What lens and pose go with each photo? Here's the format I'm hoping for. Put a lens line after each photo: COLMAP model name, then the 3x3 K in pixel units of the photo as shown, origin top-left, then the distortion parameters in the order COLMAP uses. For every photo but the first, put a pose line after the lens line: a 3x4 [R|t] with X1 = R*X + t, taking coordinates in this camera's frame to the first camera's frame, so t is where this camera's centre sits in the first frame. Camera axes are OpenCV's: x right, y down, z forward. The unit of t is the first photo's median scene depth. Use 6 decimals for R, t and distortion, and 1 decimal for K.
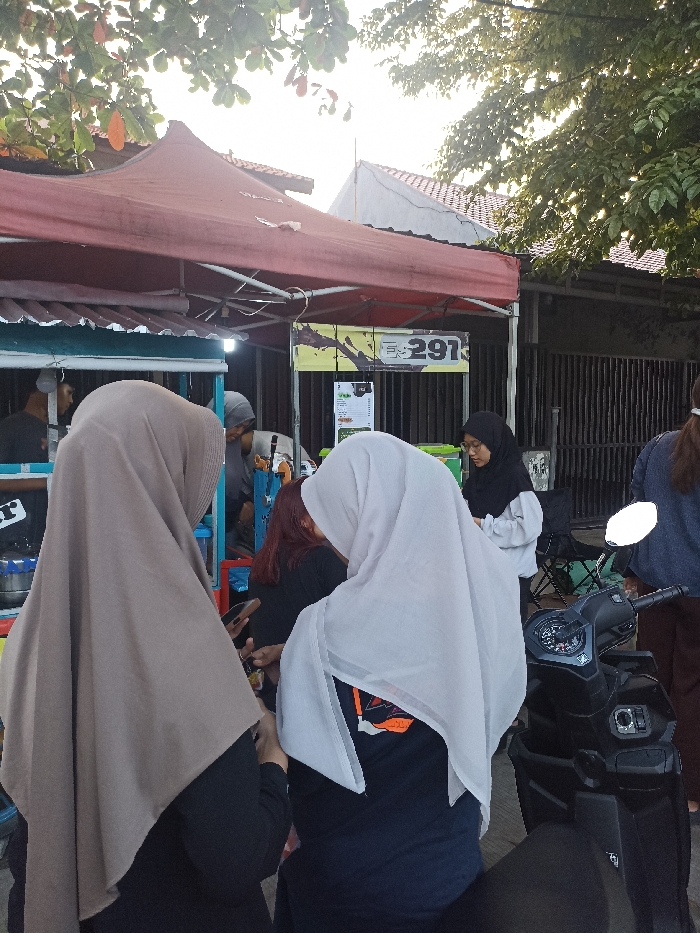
lens RADIAL K [[649.3, 0, 350.0], [0, 649.3, 466.5], [0, 0, 1]] dist [0.007678, 0.000723]
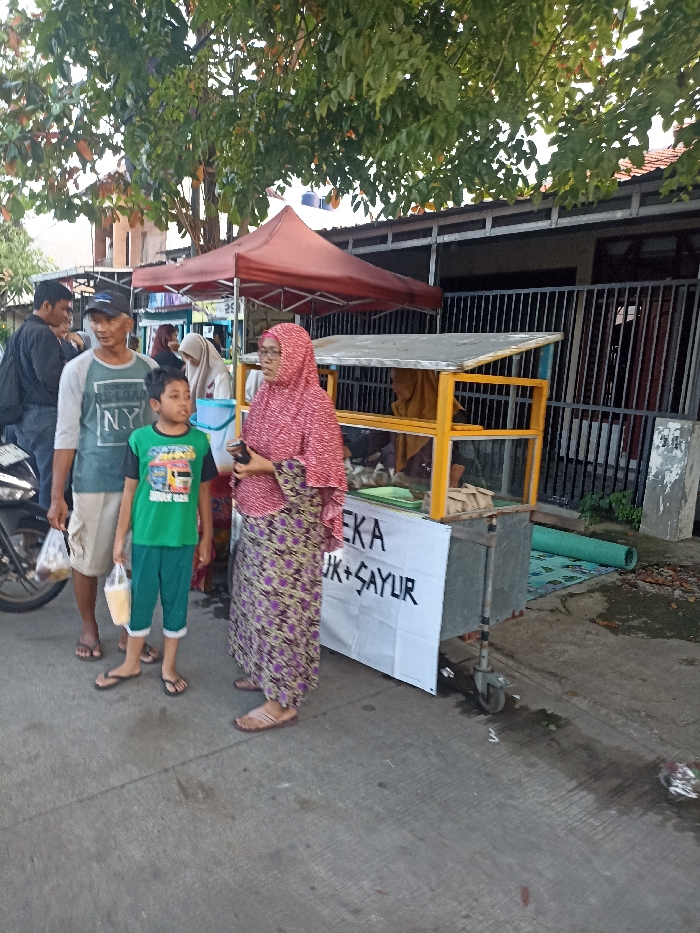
lens RADIAL K [[649.3, 0, 350.0], [0, 649.3, 466.5], [0, 0, 1]] dist [0.007678, 0.000723]
pose [[0.080507, 0.177358, -0.980848, 2.142474], [-0.137426, 0.976619, 0.165314, -0.089964], [0.987235, 0.121485, 0.102998, 1.218267]]
